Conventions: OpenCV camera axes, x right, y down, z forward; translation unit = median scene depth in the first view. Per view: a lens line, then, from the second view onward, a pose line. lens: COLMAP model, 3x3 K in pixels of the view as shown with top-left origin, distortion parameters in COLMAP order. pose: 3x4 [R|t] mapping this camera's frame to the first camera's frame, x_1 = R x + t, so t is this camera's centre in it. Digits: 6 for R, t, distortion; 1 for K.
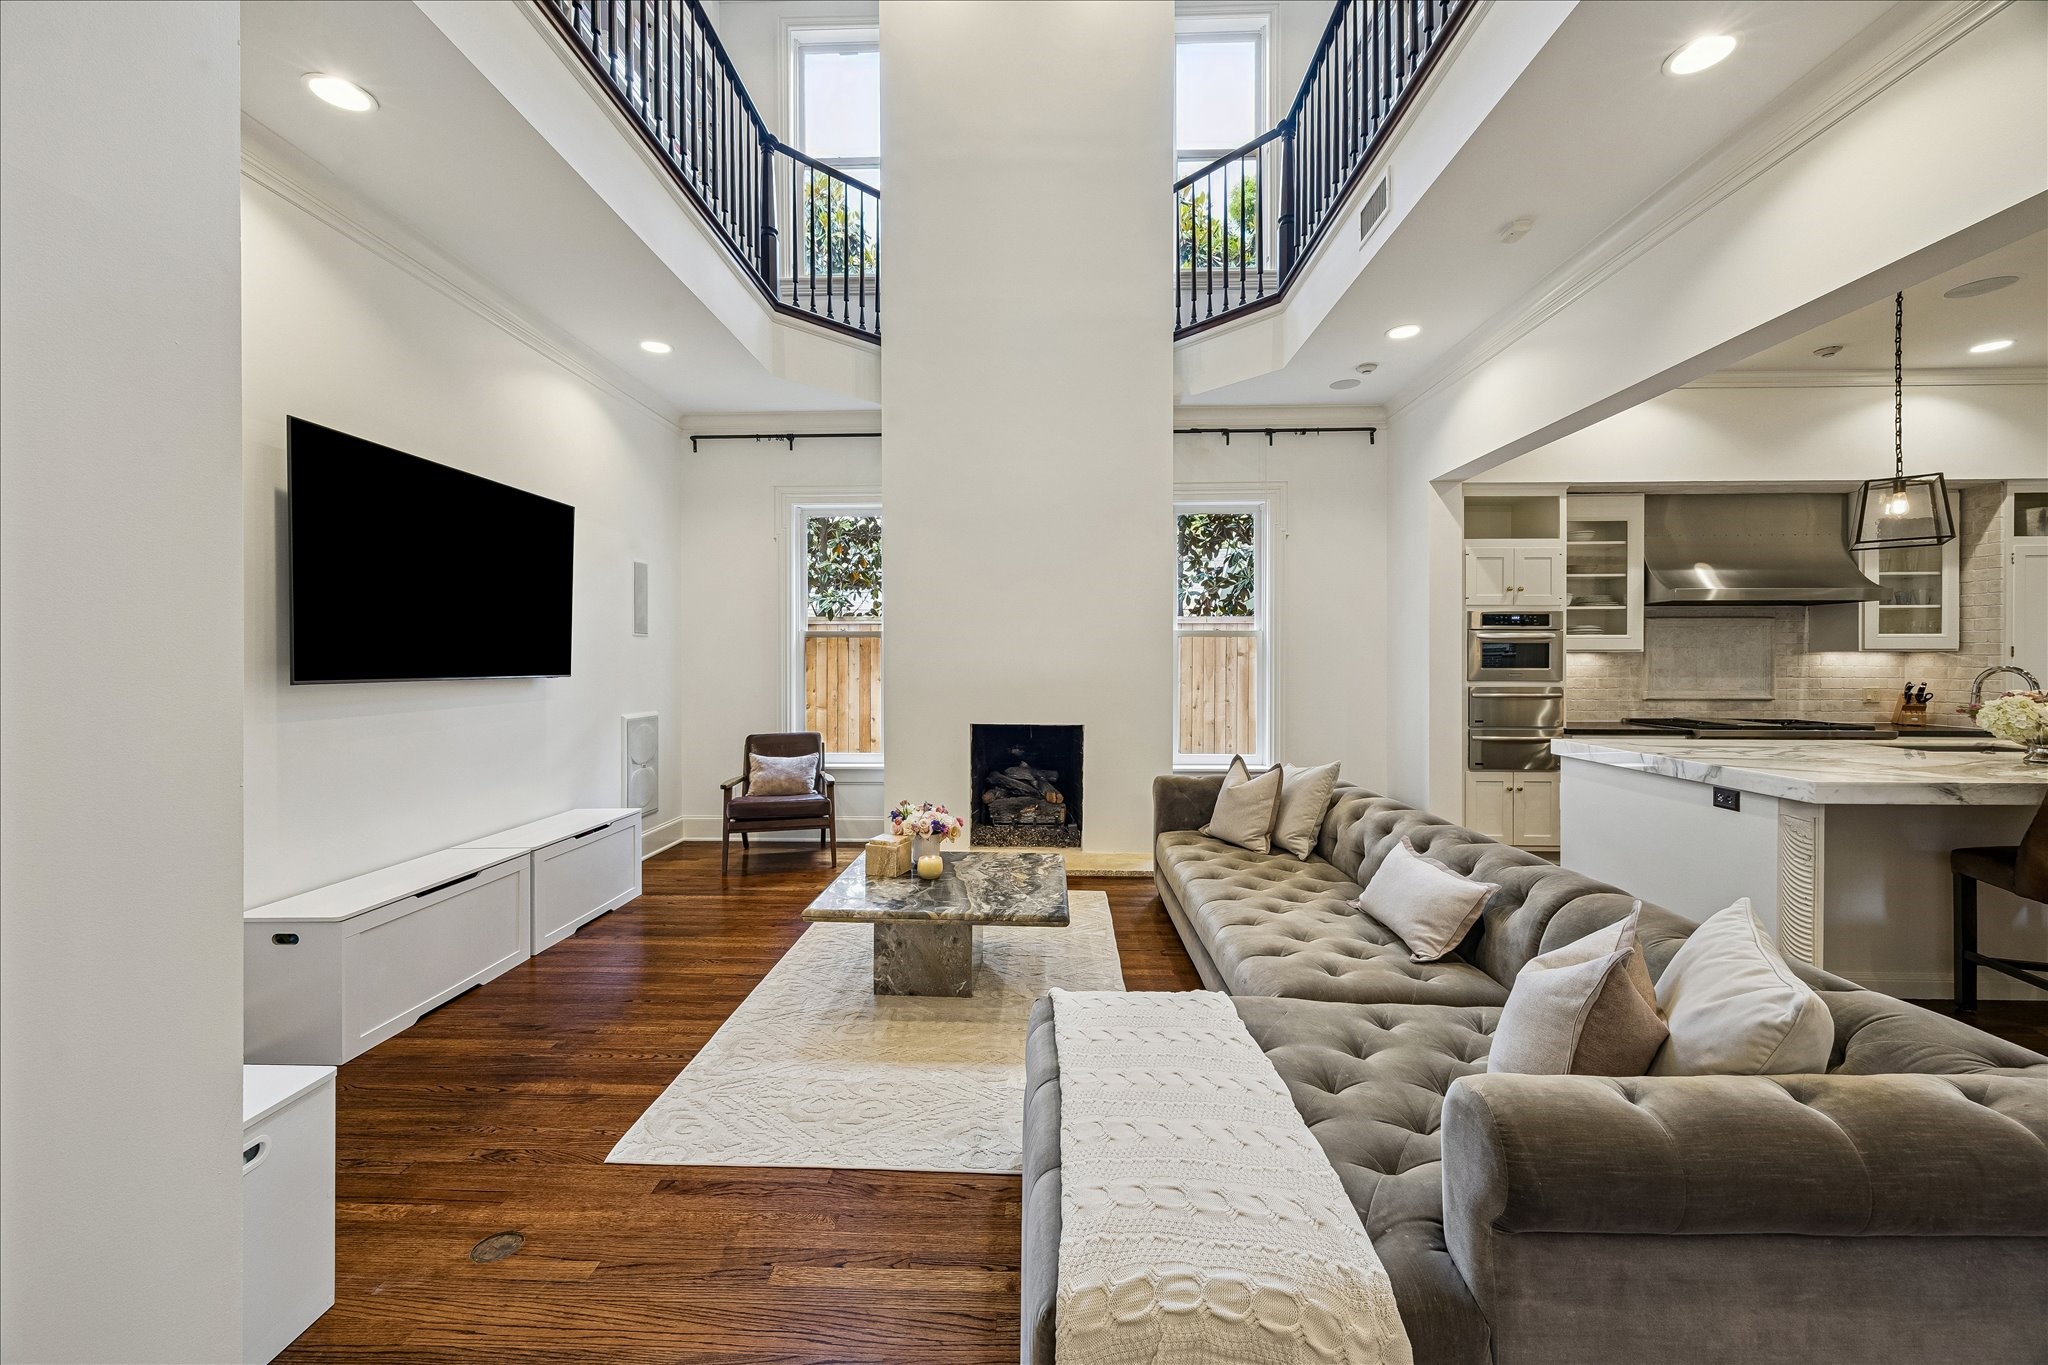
lens RADIAL K [[868.6, 0, 1018.4], [0, 868.6, 674.4], [0, 0, 1]] dist [-0.000706, 0.000106]
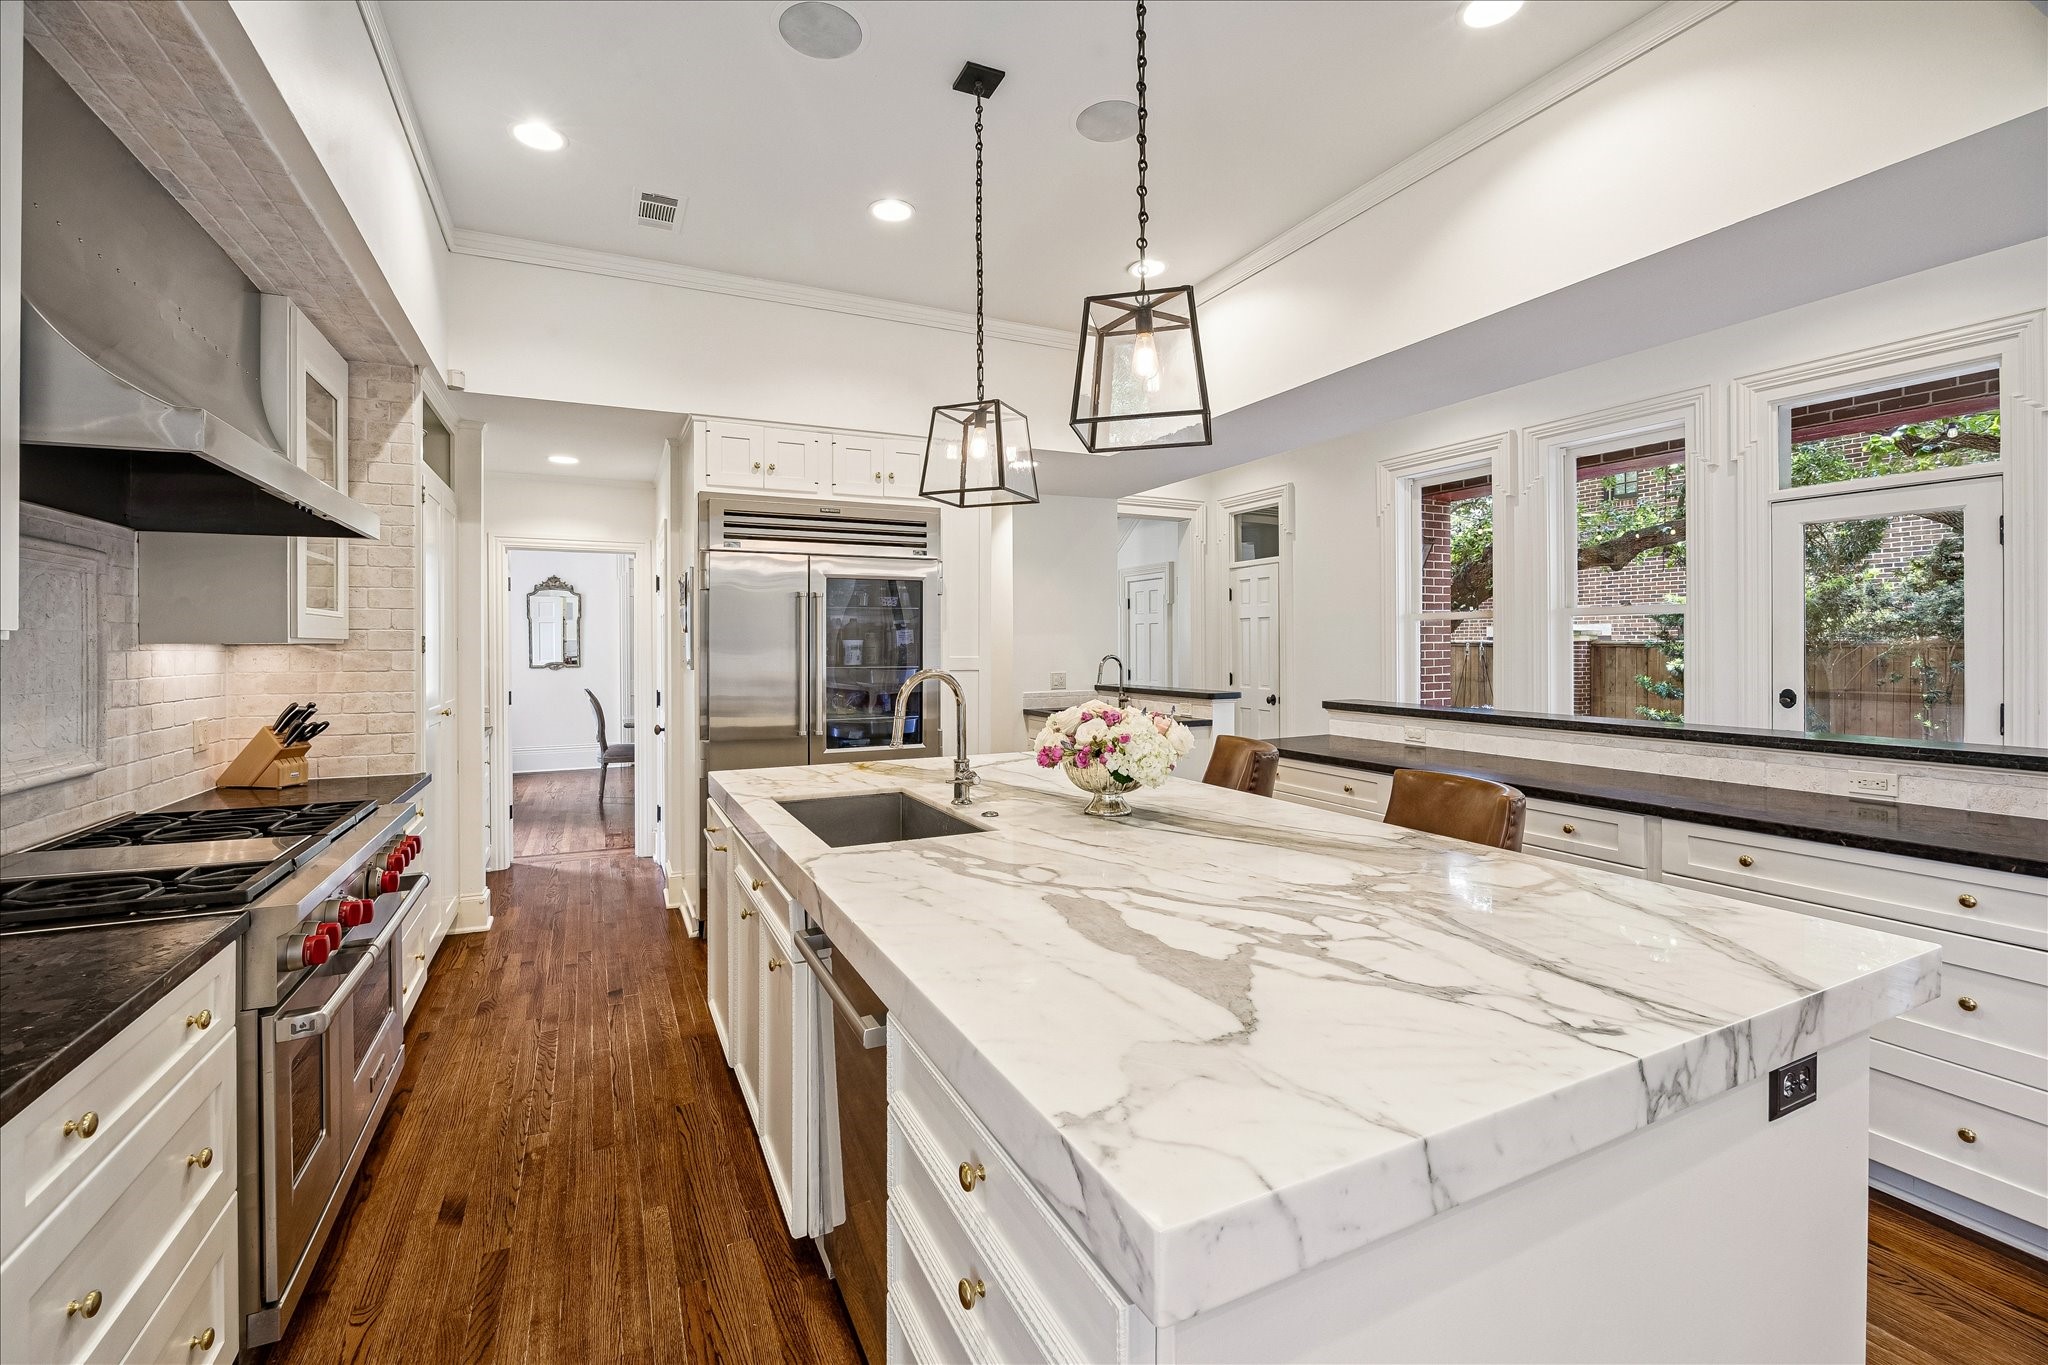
lens RADIAL K [[868.6, 0, 1019.0], [0, 868.6, 644.5], [0, 0, 1]] dist [-0.000706, 0.000106]
pose [[-0.467379, 0.000048, 0.884057, 0.356969], [0.012106, 0.999907, 0.006346, -0.023030], [-0.883974, 0.013668, -0.467335, 0.821104]]
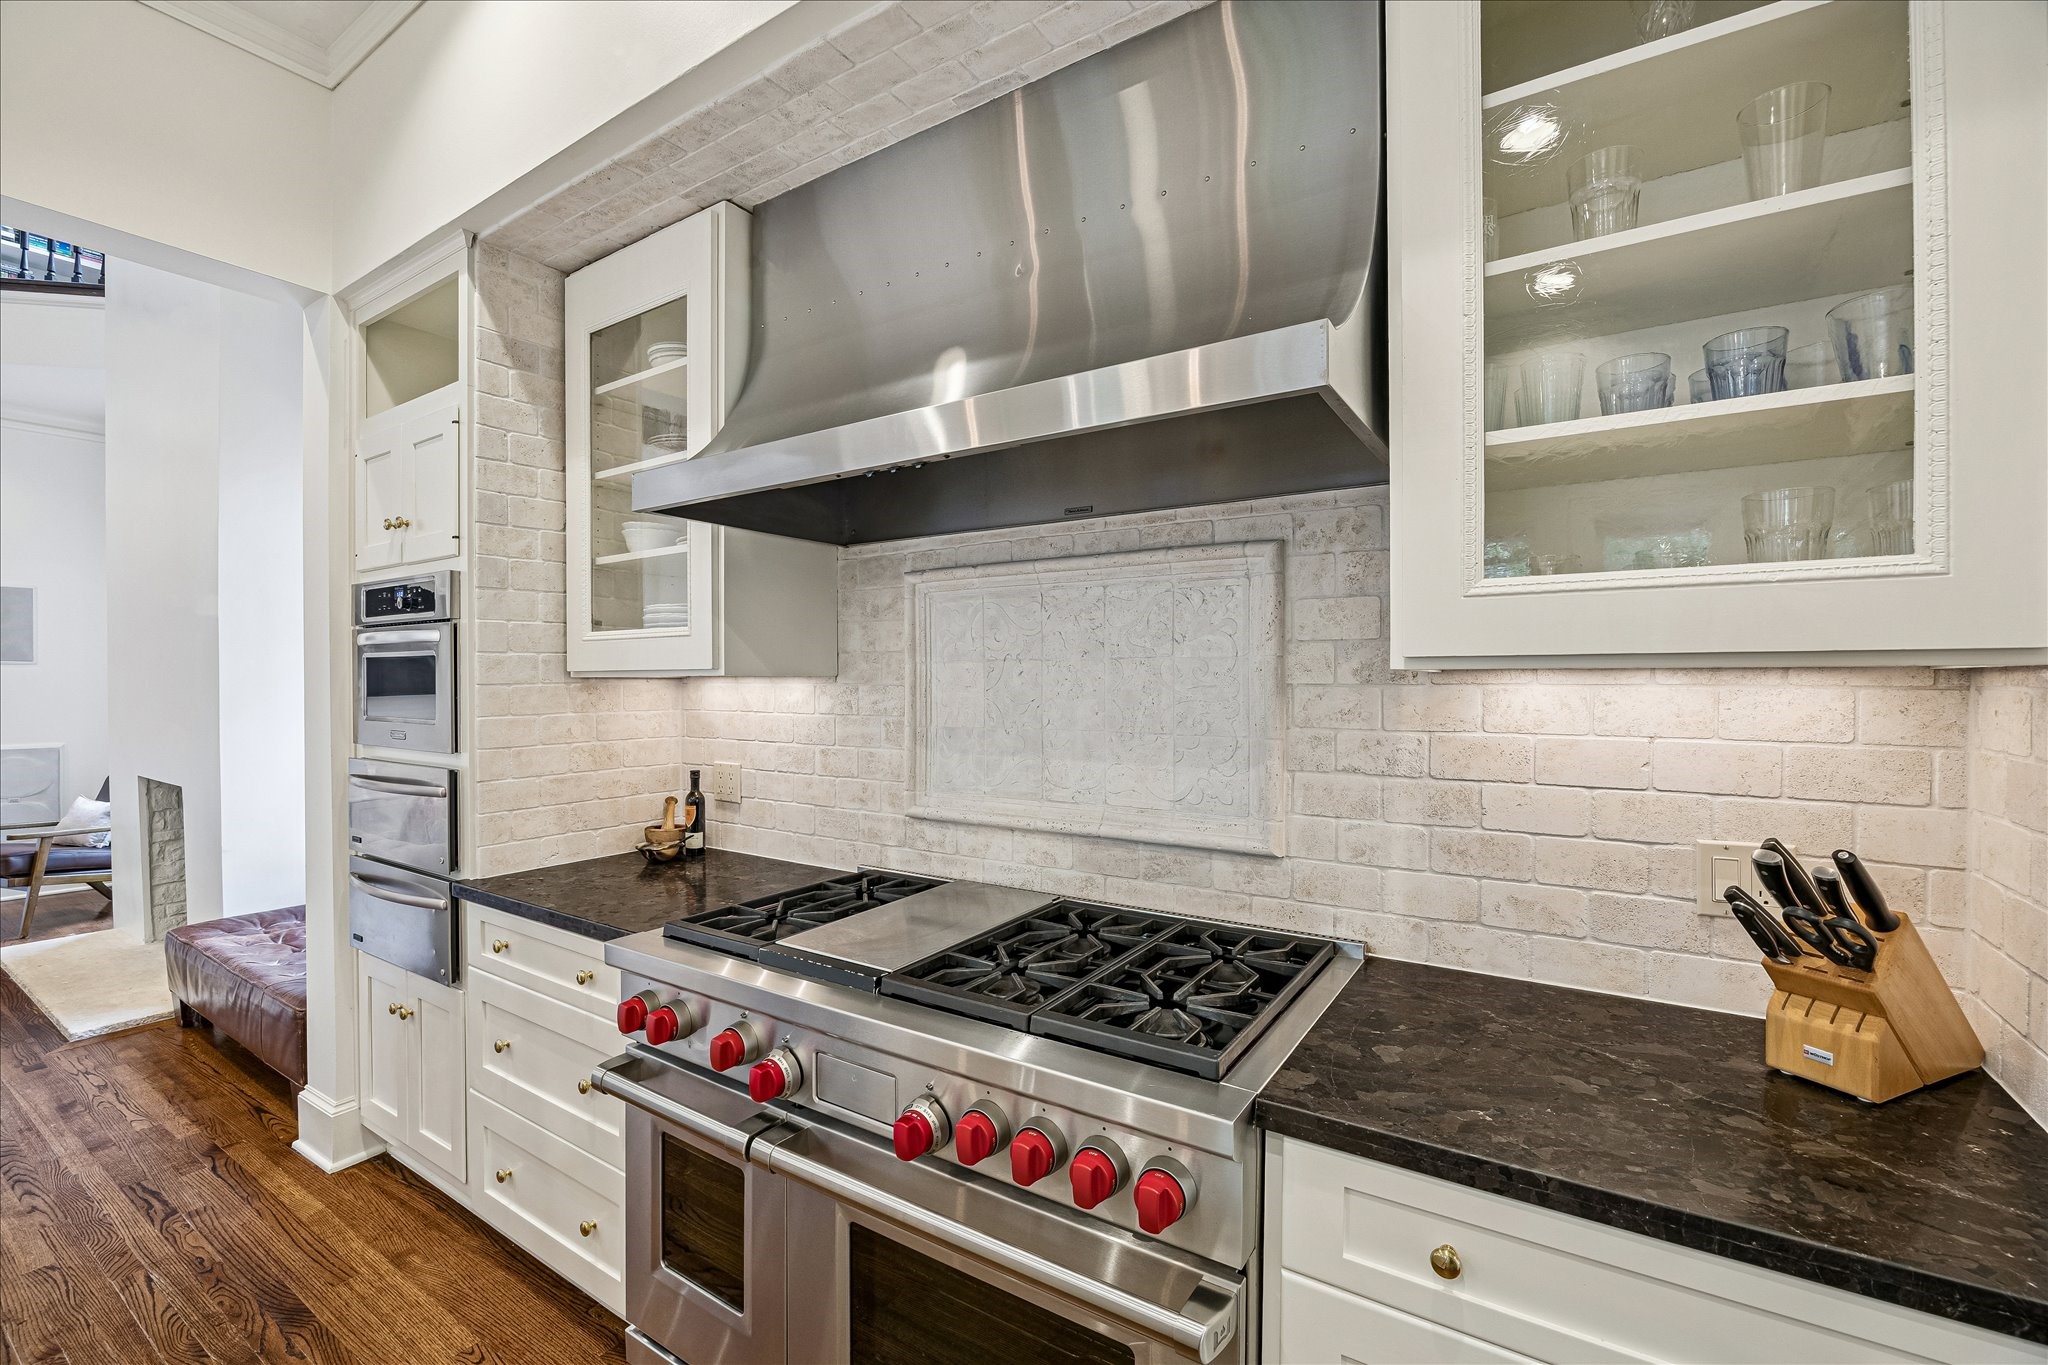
lens RADIAL K [[868.6, 0, 1023.0], [0, 868.6, 677.9], [0, 0, 1]] dist [-0.000706, 0.000106]
pose [[0.854429, -0.003727, -0.519555, 0.939730], [-0.001531, 0.999952, -0.009691, -0.022017], [0.519566, 0.009075, 0.854382, 0.734756]]
